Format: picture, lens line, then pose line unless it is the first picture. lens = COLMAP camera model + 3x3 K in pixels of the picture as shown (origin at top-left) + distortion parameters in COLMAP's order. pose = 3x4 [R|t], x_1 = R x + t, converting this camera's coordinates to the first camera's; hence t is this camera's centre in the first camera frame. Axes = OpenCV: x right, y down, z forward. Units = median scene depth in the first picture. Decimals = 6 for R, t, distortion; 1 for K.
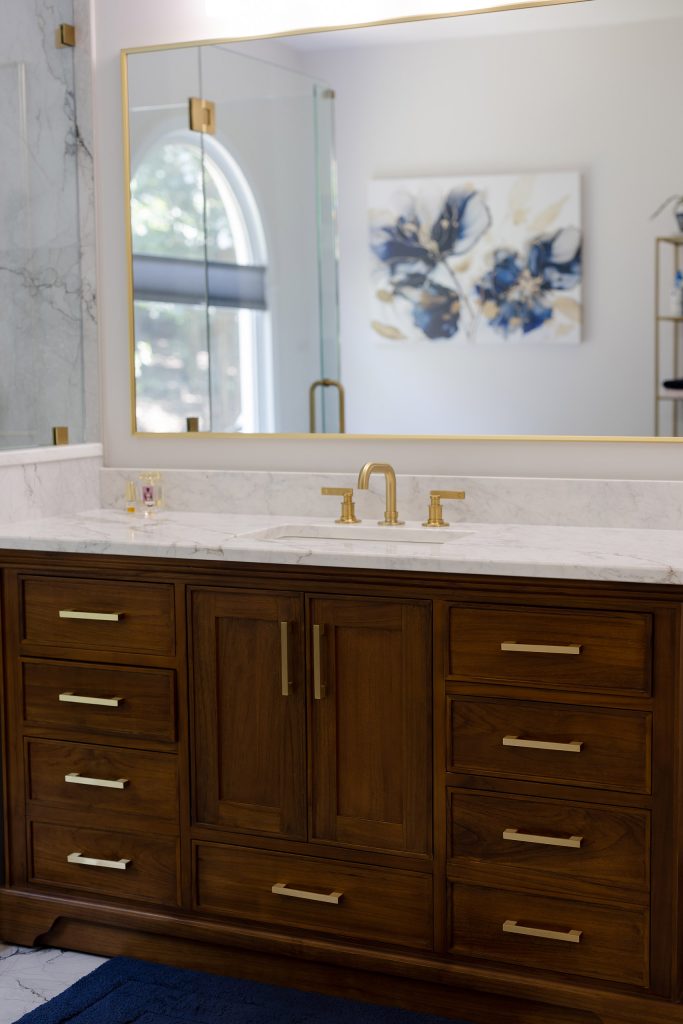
lens RADIAL K [[1503.1, 0, 324.9], [0, 1503.1, 528.6], [0, 0, 1]] dist [0.006574, 0.027216]
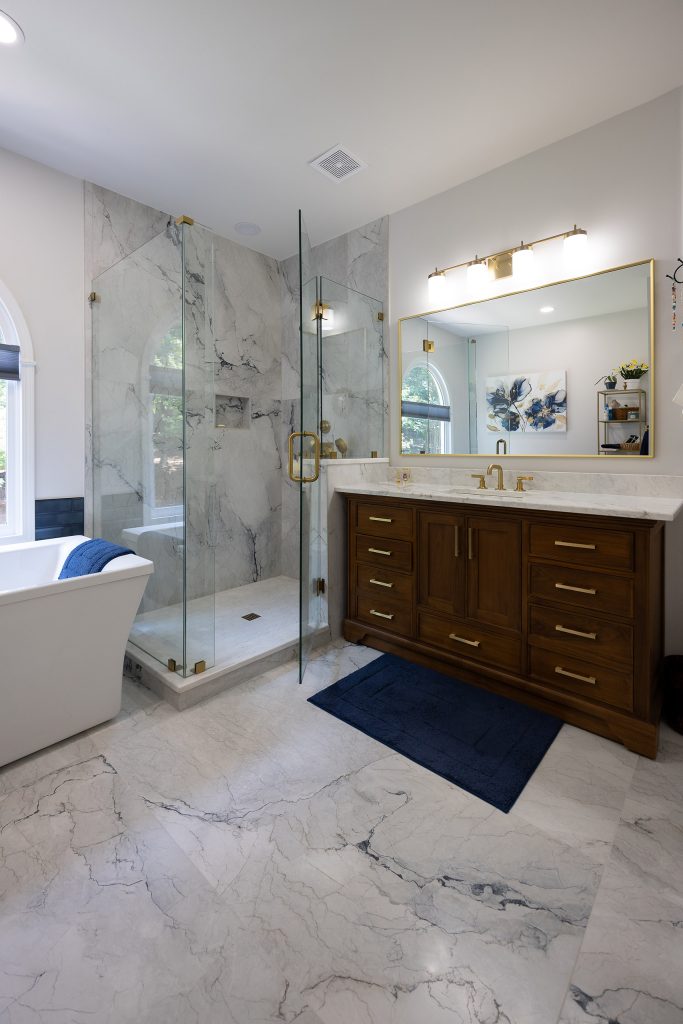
lens RADIAL K [[445.5, 0, 332.1], [0, 445.5, 452.8], [0, 0, 1]] dist [-0.002783, 0.000176]
pose [[0.956574, 0.012835, -0.291208, -0.009392], [-0.040005, 0.995357, -0.087541, 0.012220], [0.288732, 0.095389, 0.952646, 0.203555]]
